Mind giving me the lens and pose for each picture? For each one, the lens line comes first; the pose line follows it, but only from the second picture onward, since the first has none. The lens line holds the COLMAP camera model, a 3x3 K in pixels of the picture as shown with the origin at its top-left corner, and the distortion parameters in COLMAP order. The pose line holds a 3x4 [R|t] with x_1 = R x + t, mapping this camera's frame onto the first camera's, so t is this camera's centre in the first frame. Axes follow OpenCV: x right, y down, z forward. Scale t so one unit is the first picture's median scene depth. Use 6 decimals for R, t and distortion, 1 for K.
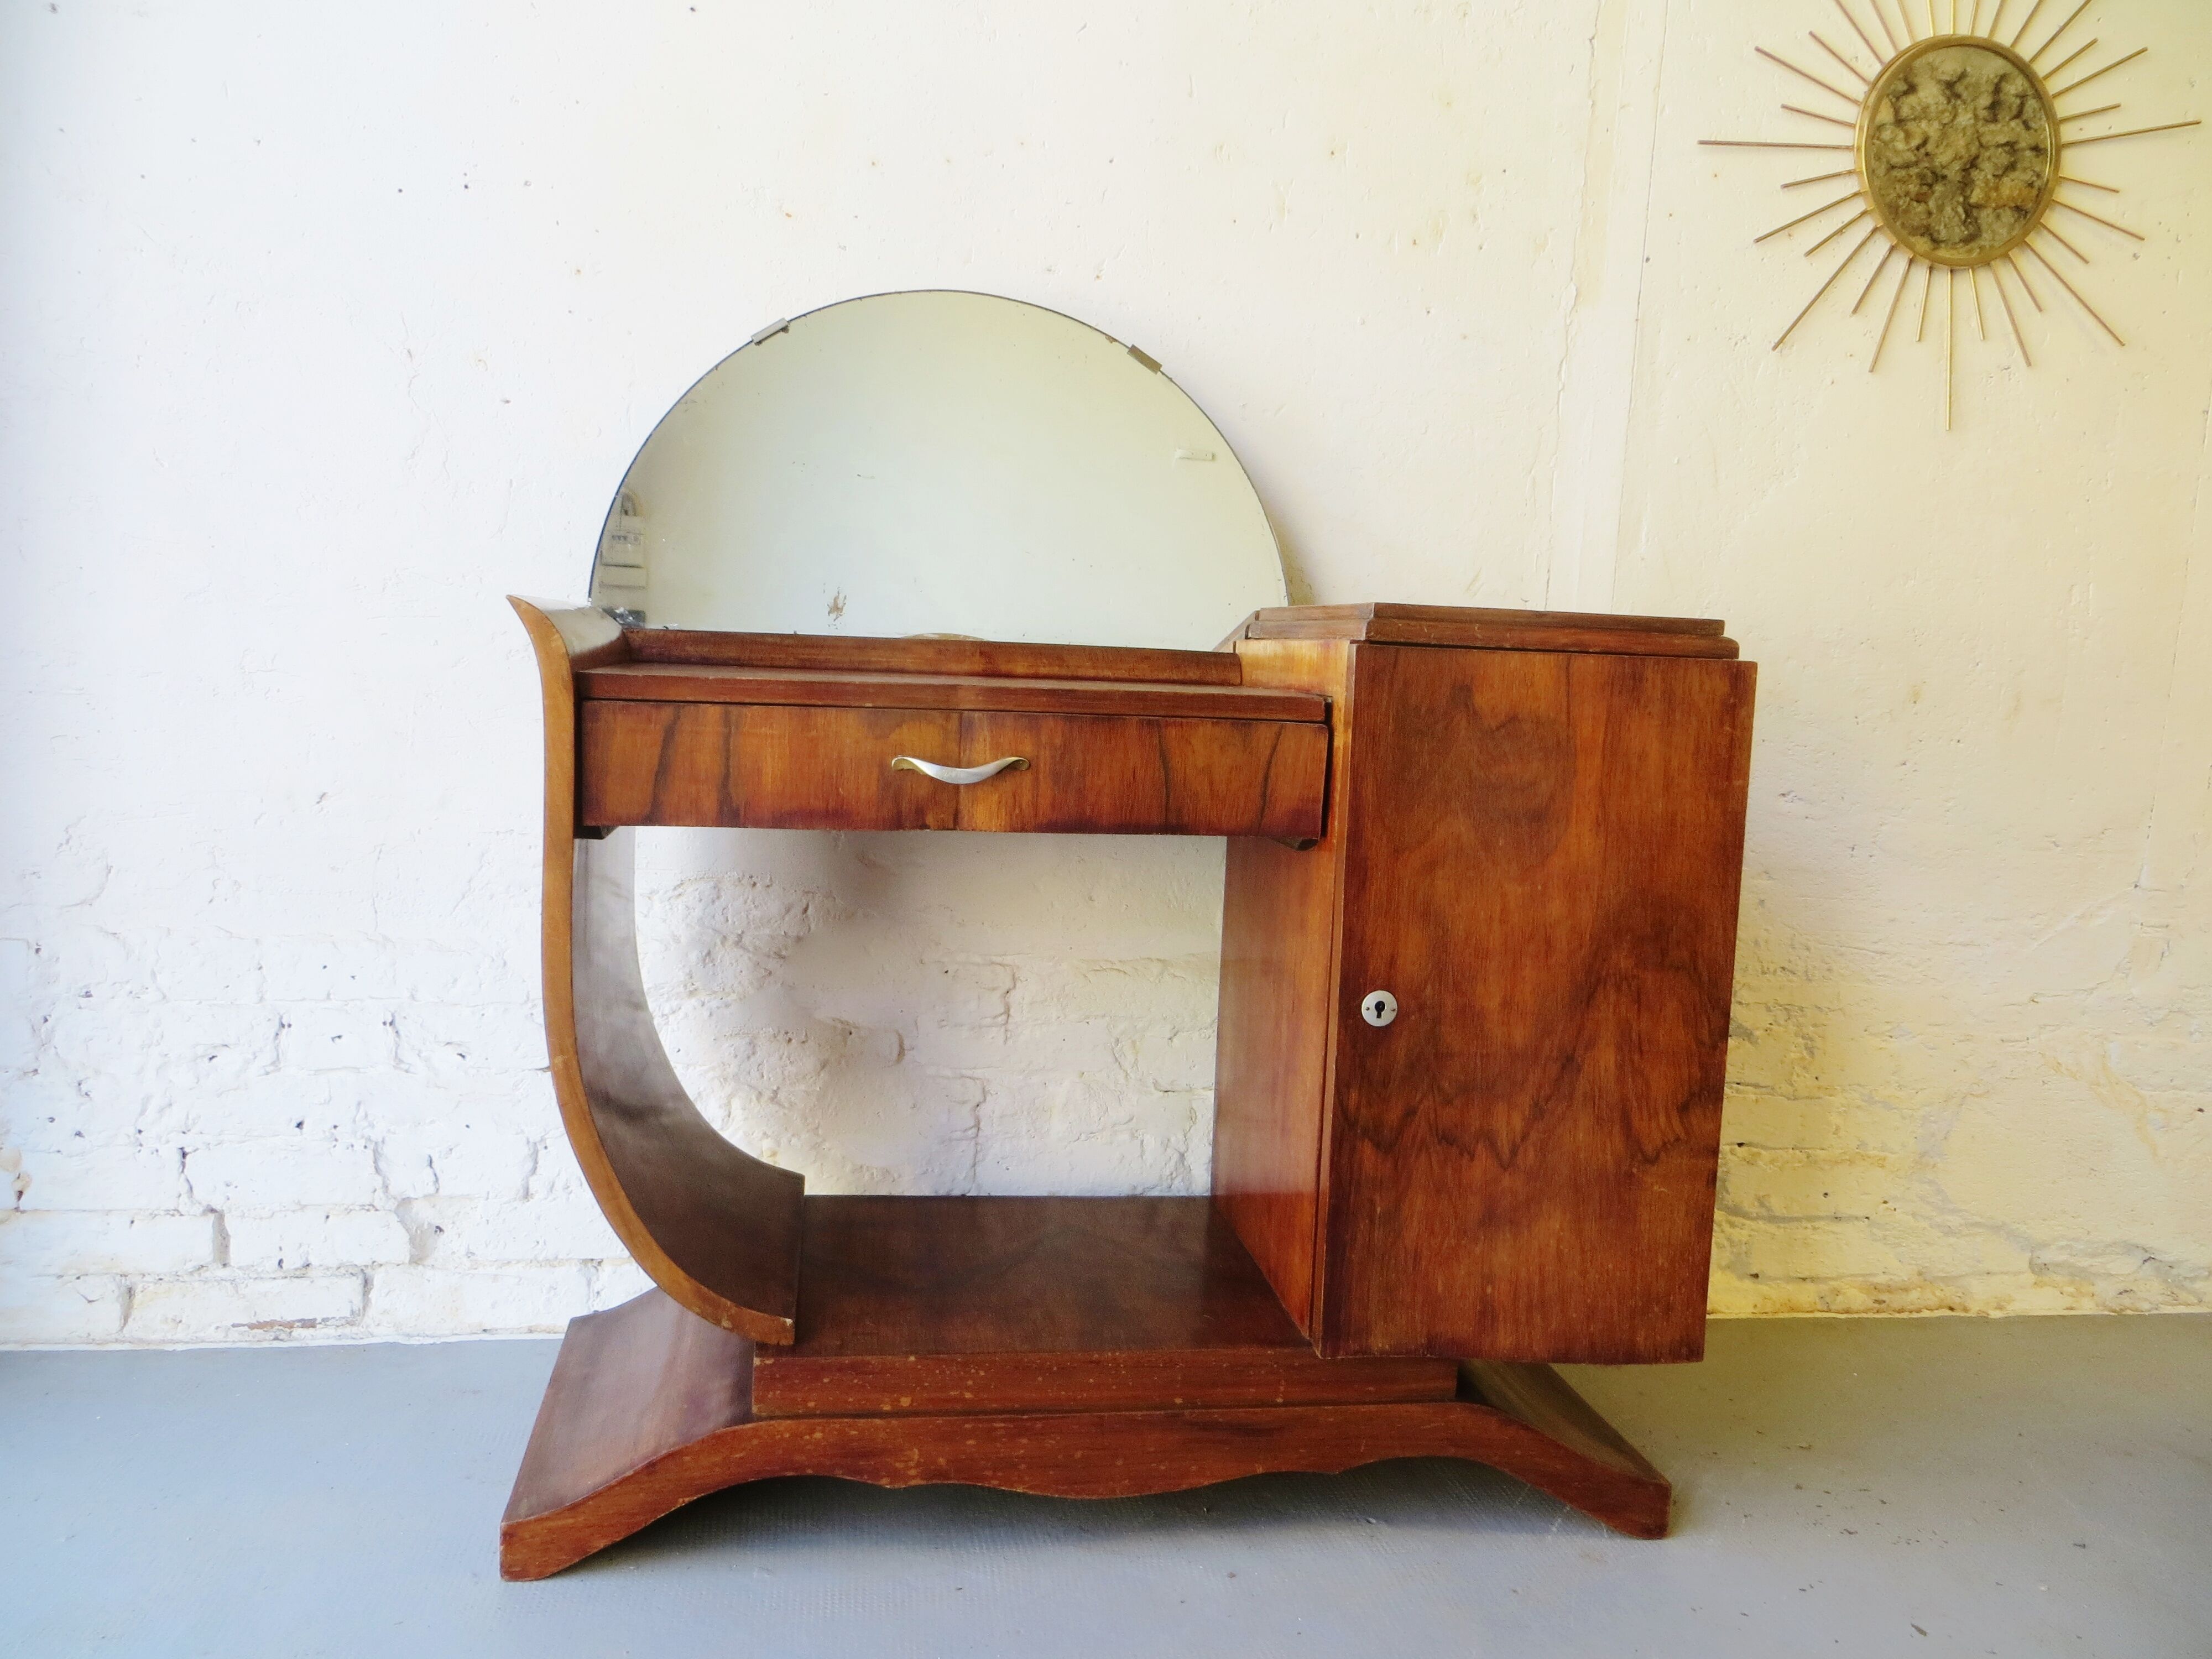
lens RADIAL K [[1658.3, 0, 1090.4], [0, 1658.3, 813.8], [0, 0, 1]] dist [-0.028124, 0.001341]
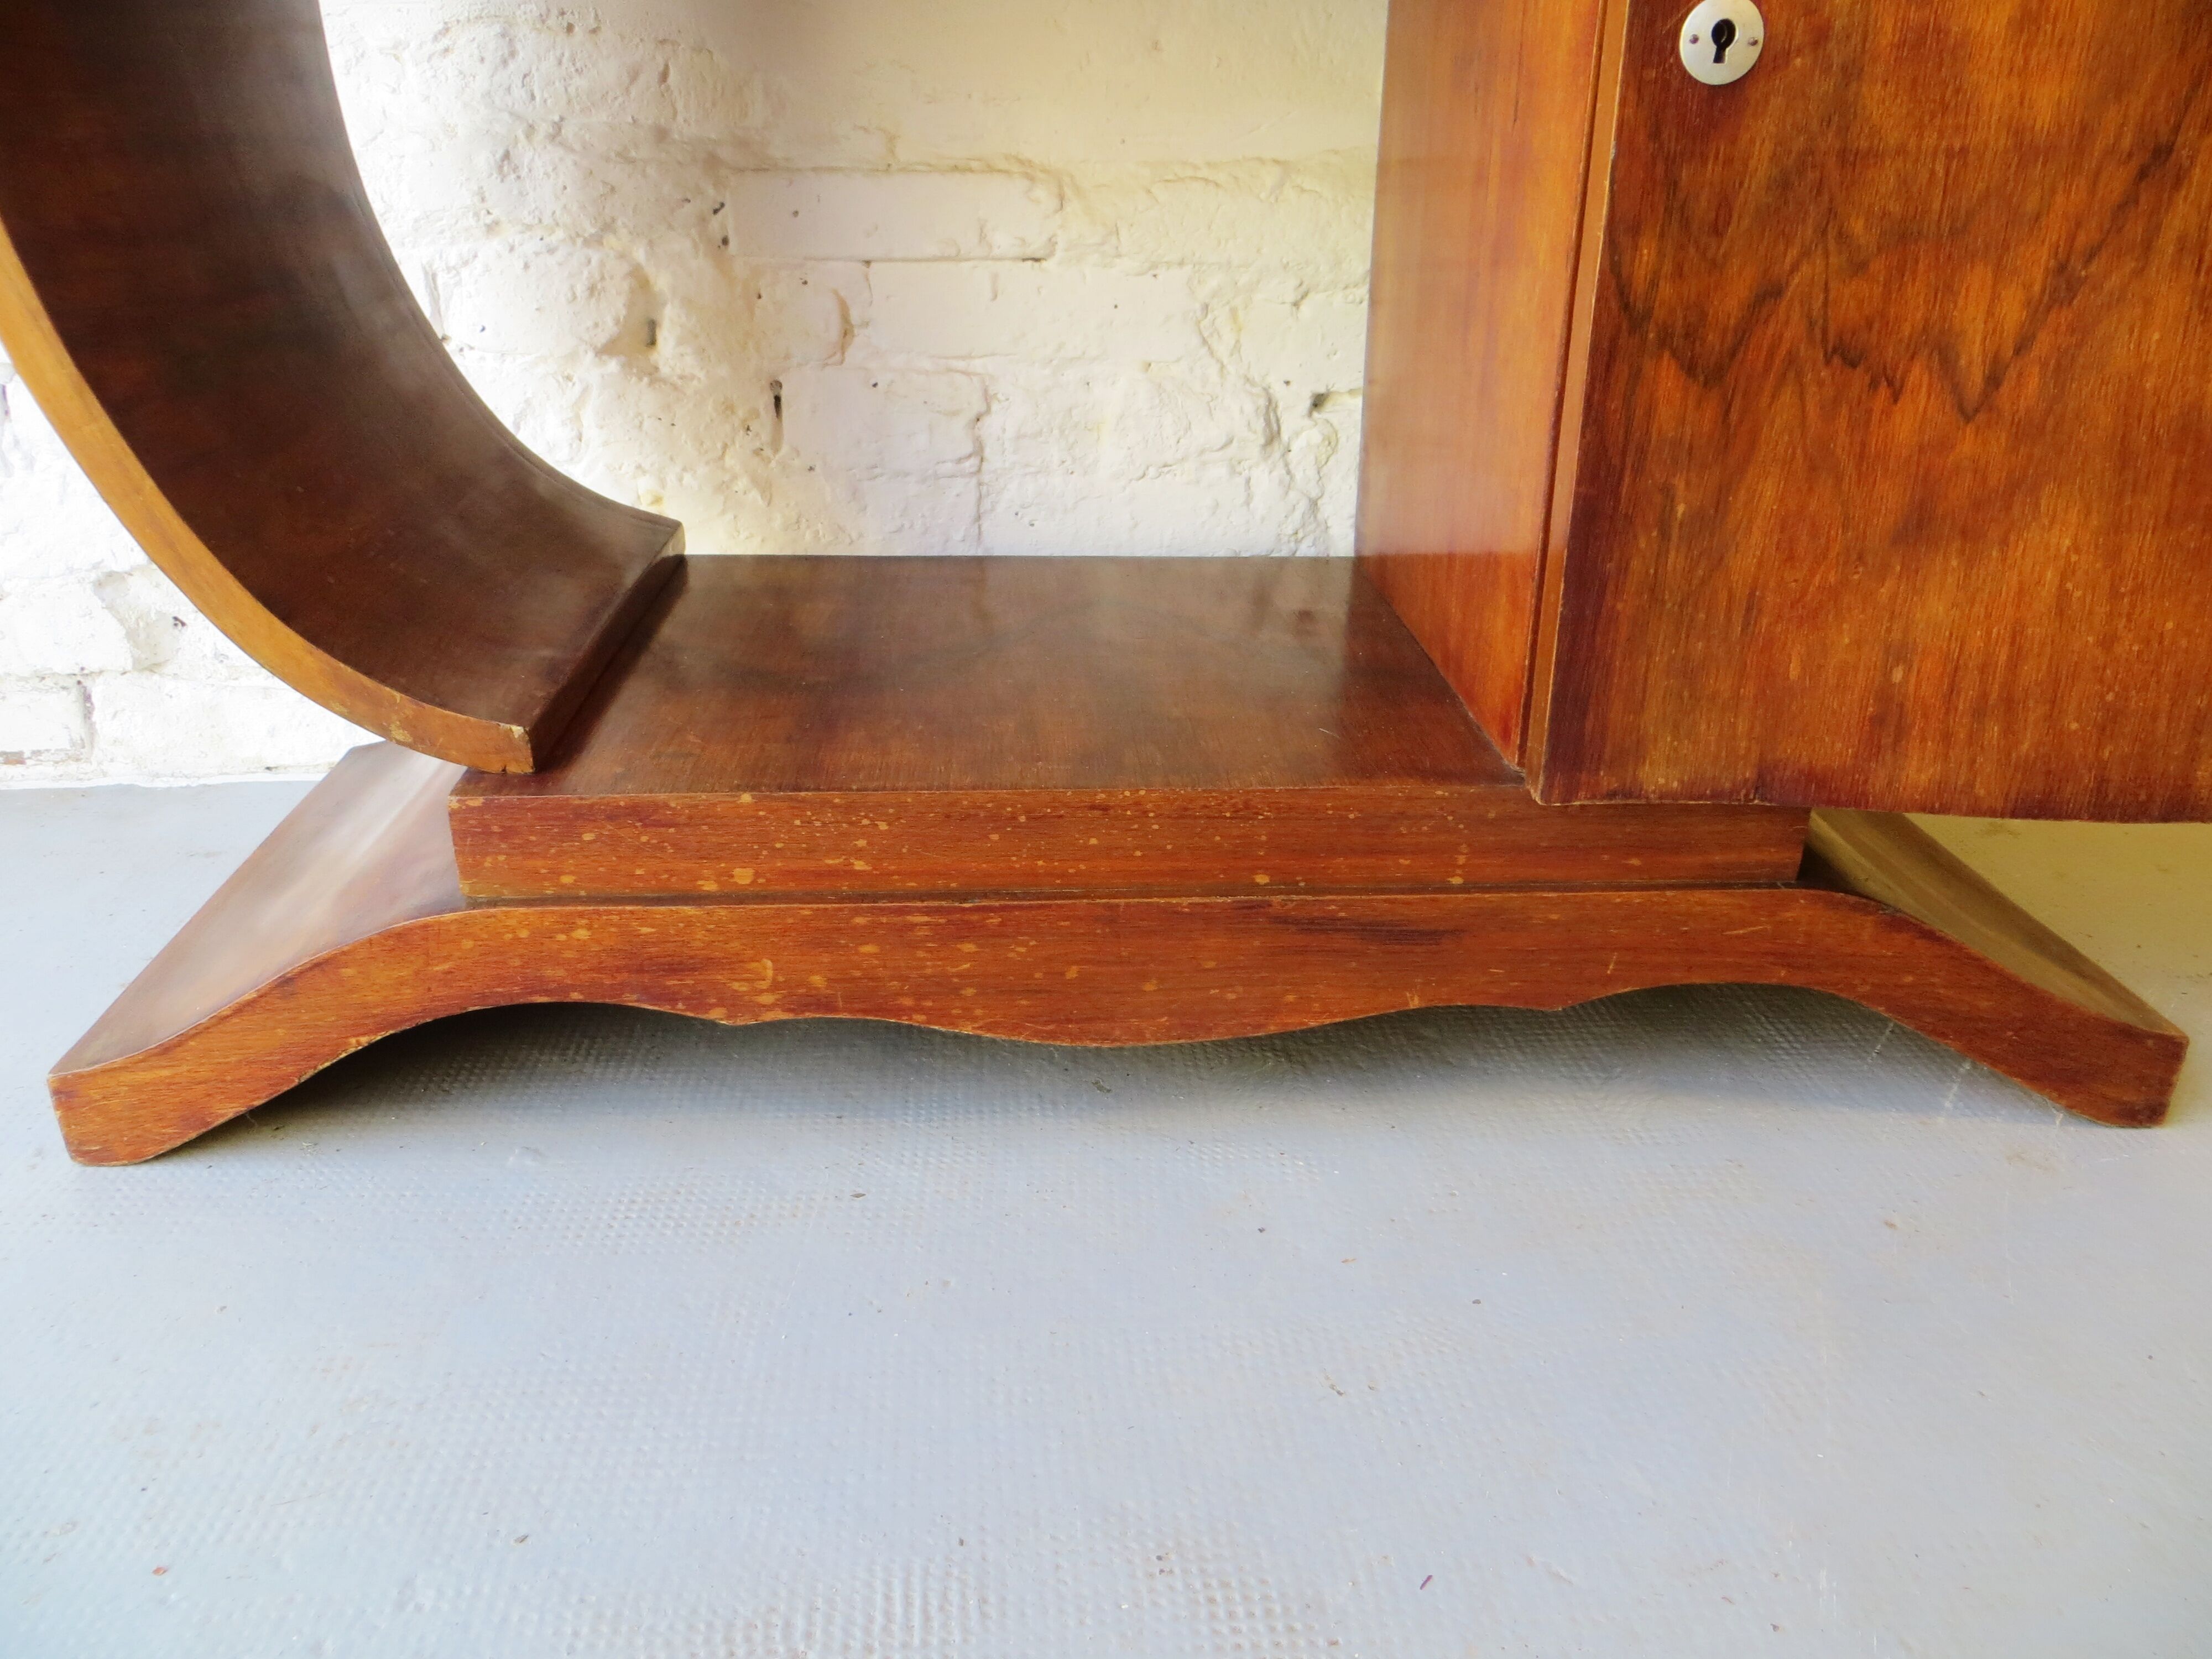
lens RADIAL K [[1670.8, 0, 1090.1], [0, 1670.8, 829.1], [0, 0, 1]] dist [-0.013729, 0.004741]
pose [[0.993847, 0.007775, -0.110487, 0.057986], [0.027009, 0.950407, 0.309833, 0.173397], [0.107416, -0.310911, 0.944350, 0.495979]]
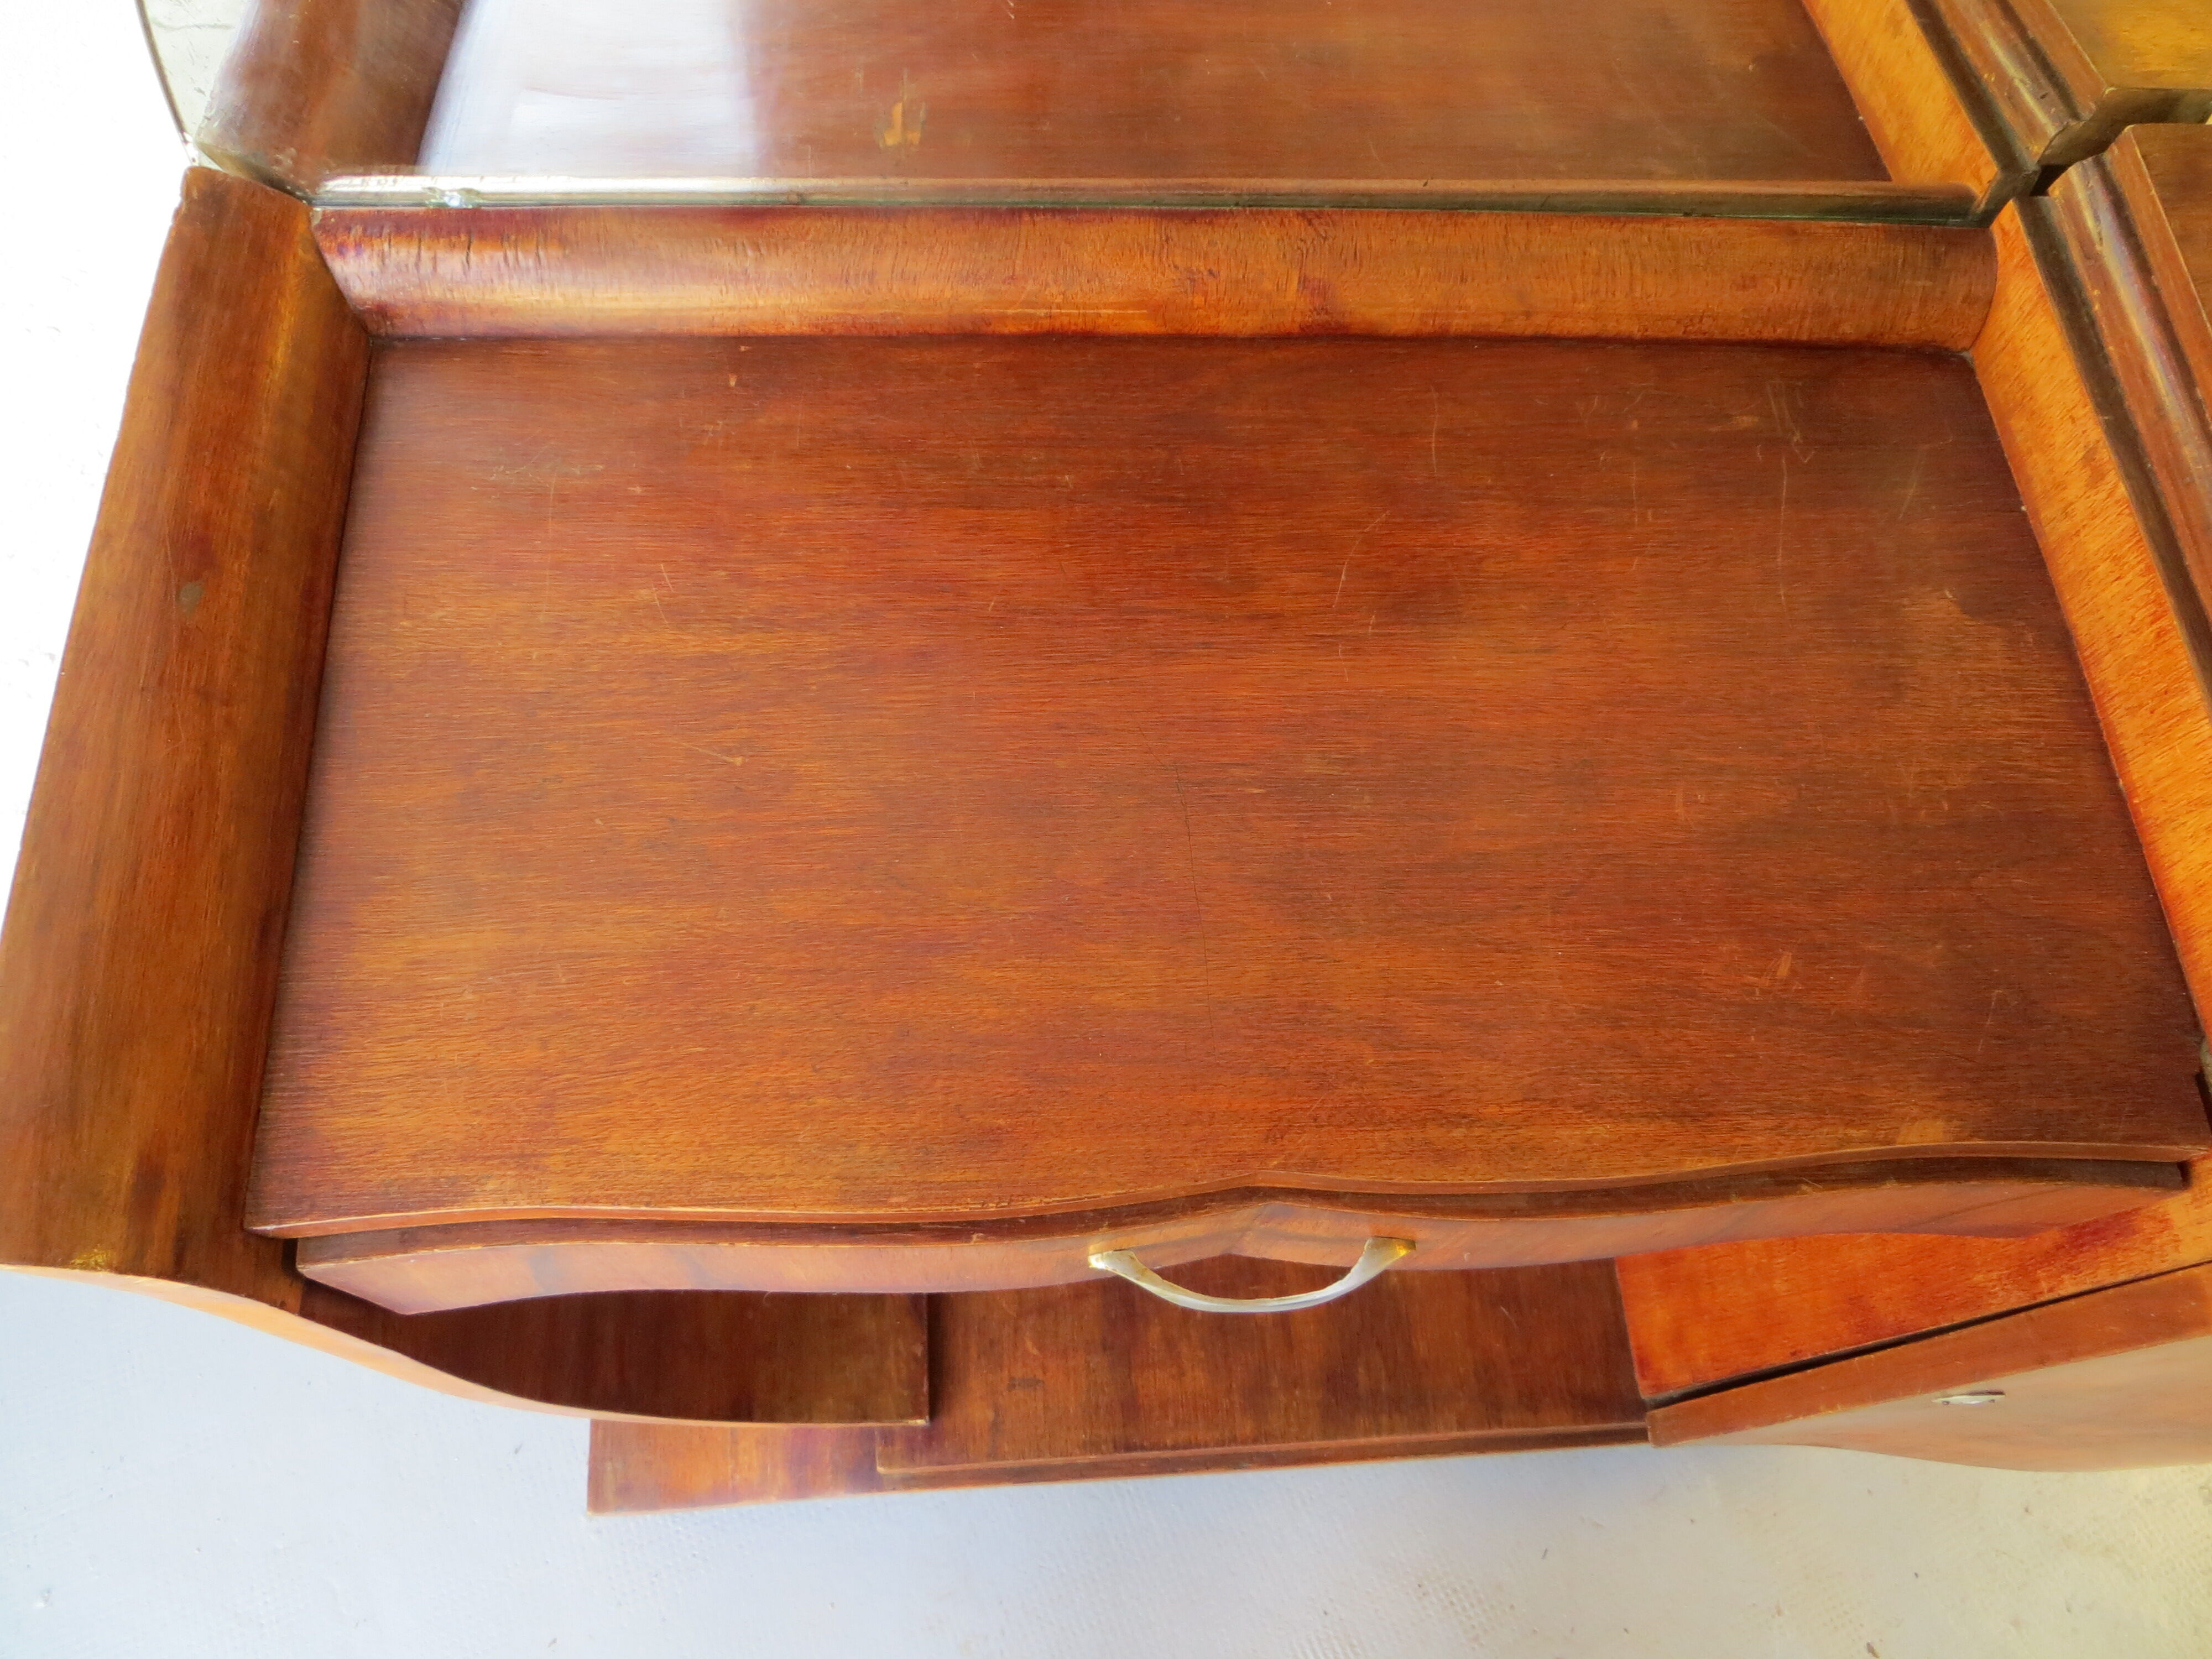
lens RADIAL K [[1657.1, 0, 1097.2], [0, 1657.1, 822.8], [0, 0, 1]] dist [-0.016562, 0.002001]
pose [[0.995785, 0.089160, -0.021496, -0.112831], [-0.026015, 0.499342, 0.866014, -0.430220], [0.087948, -0.861805, 0.499557, 0.859258]]
